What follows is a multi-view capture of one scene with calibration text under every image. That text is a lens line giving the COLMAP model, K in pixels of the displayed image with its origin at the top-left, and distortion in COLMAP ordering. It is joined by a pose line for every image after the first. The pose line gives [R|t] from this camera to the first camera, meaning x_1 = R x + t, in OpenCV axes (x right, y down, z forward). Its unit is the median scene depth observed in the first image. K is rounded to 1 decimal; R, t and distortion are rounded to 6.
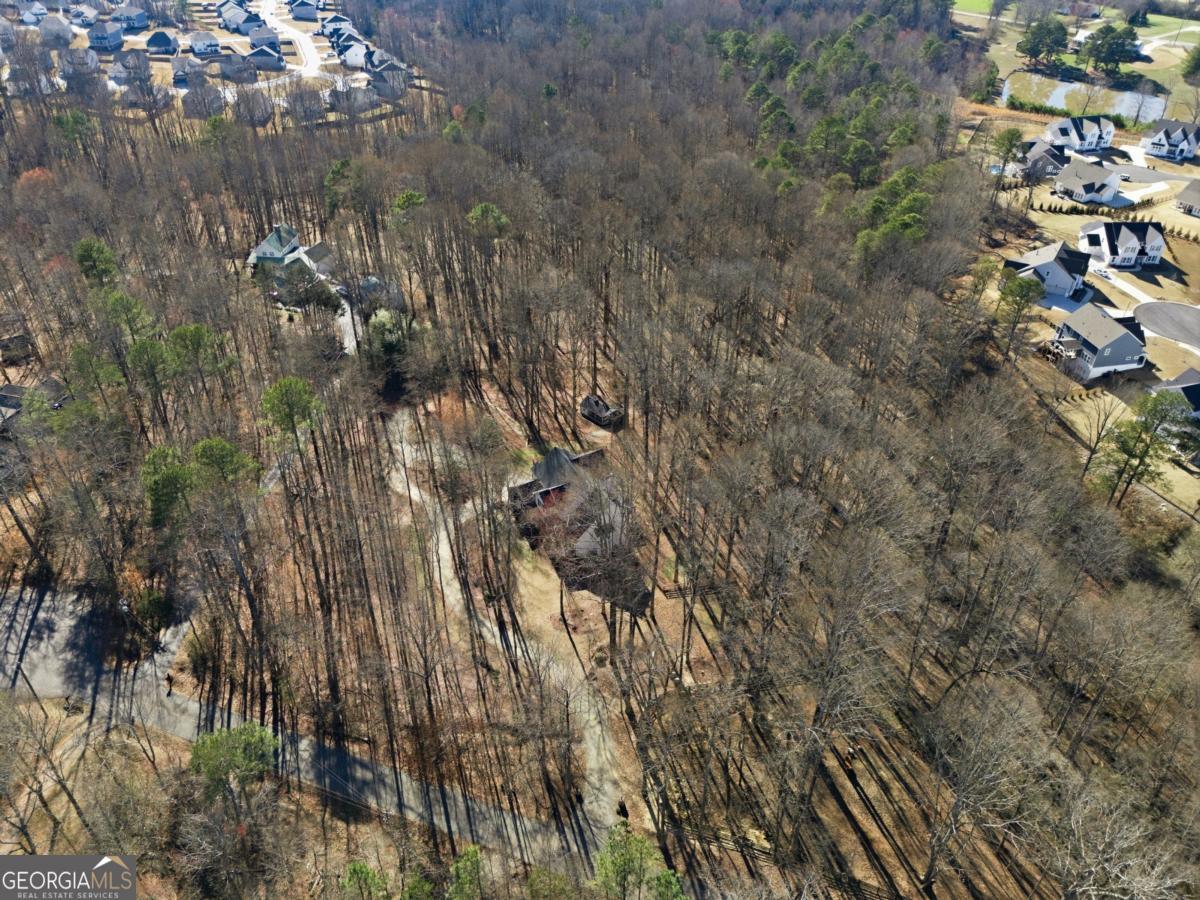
lens RADIAL K [[855.0, 0, 600.0], [0, 855.0, 450.0], [0, 0, 1]] dist [0.070819, -0.072685]
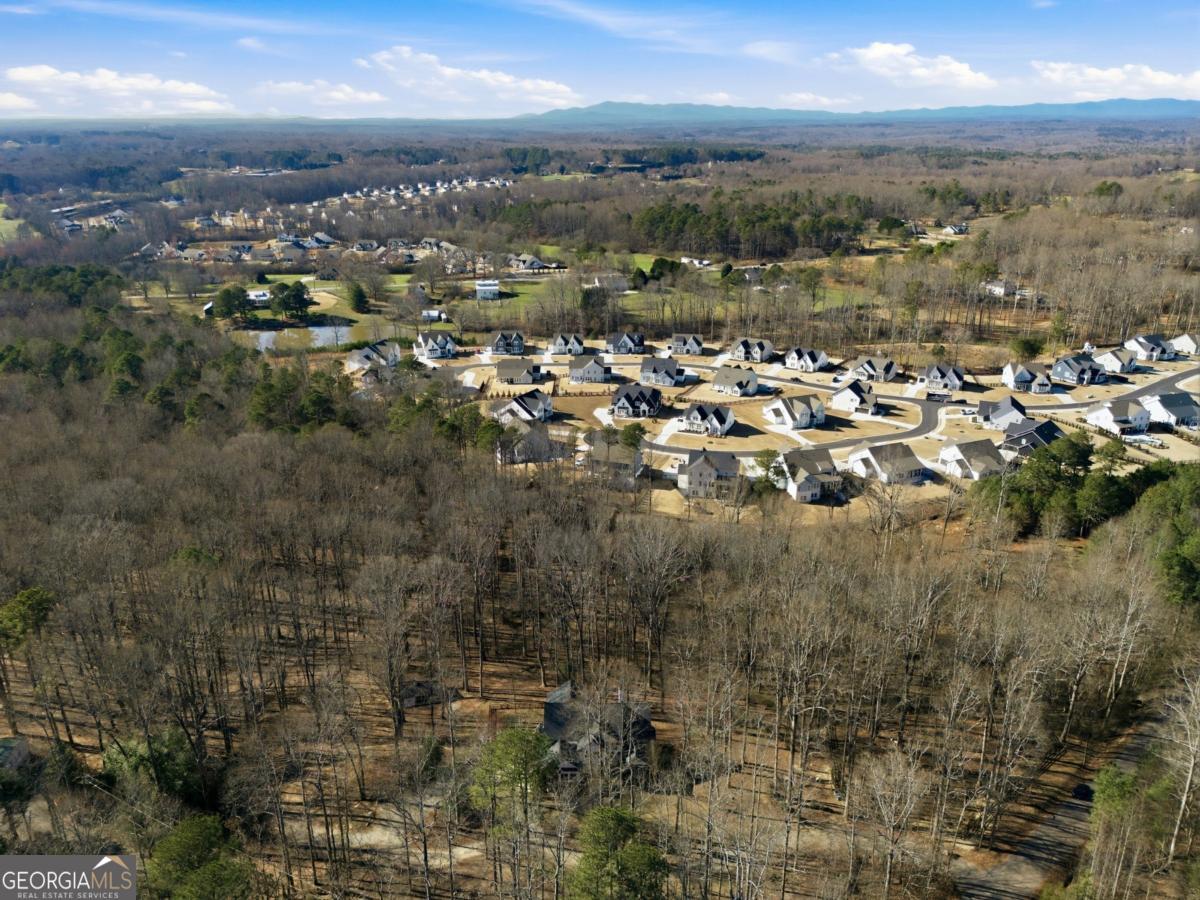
lens RADIAL K [[855.0, 0, 600.0], [0, 855.0, 450.0], [0, 0, 1]] dist [0.070819, -0.072685]
pose [[0.513267, -0.307834, 0.801121, -0.352428], [0.515848, 0.856679, -0.001314, -0.106546], [-0.685899, 0.413931, 0.598501, 0.139209]]
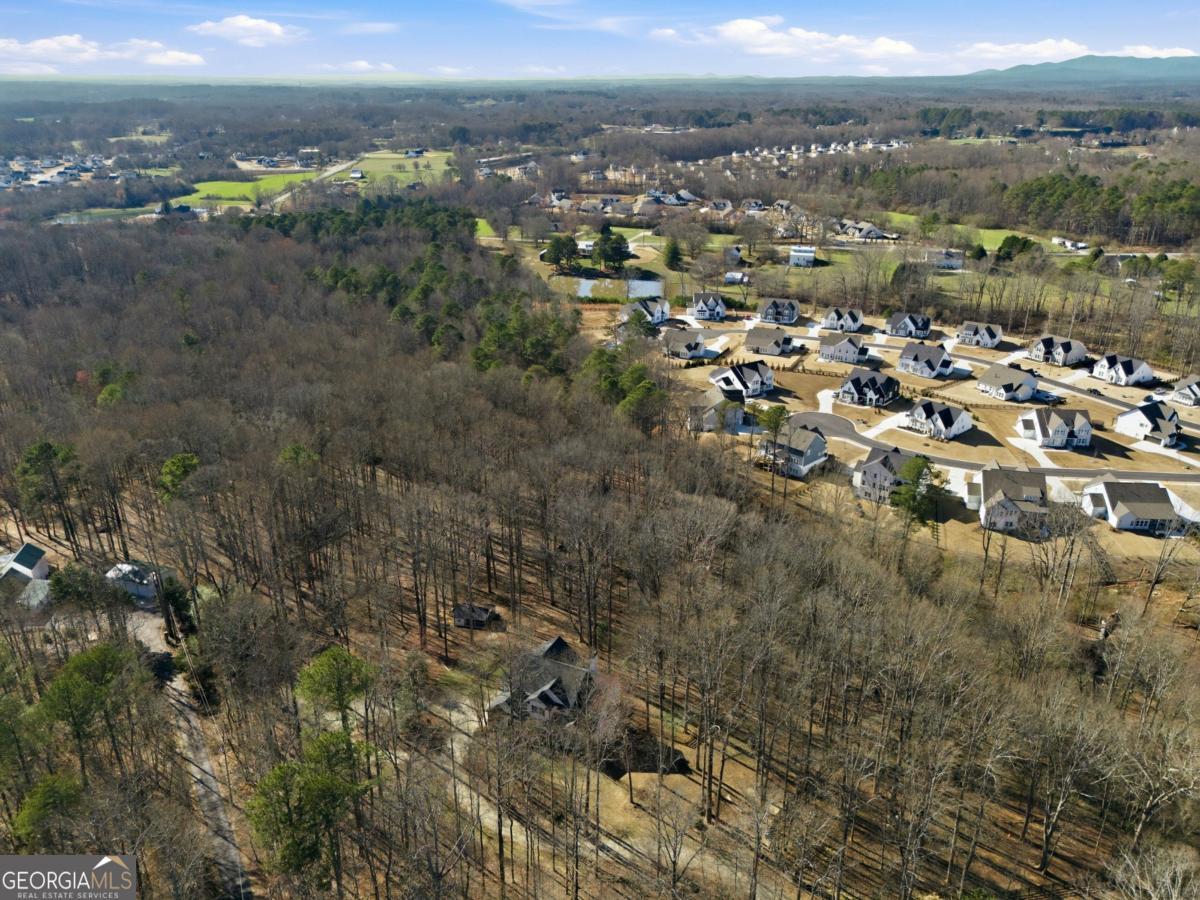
lens RADIAL K [[855.0, 0, 600.0], [0, 855.0, 450.0], [0, 0, 1]] dist [0.070819, -0.072685]
pose [[0.836232, -0.215818, 0.504122, -0.211682], [0.327825, 0.933688, -0.144073, -0.022559], [-0.439599, 0.285742, 0.851530, 0.030467]]
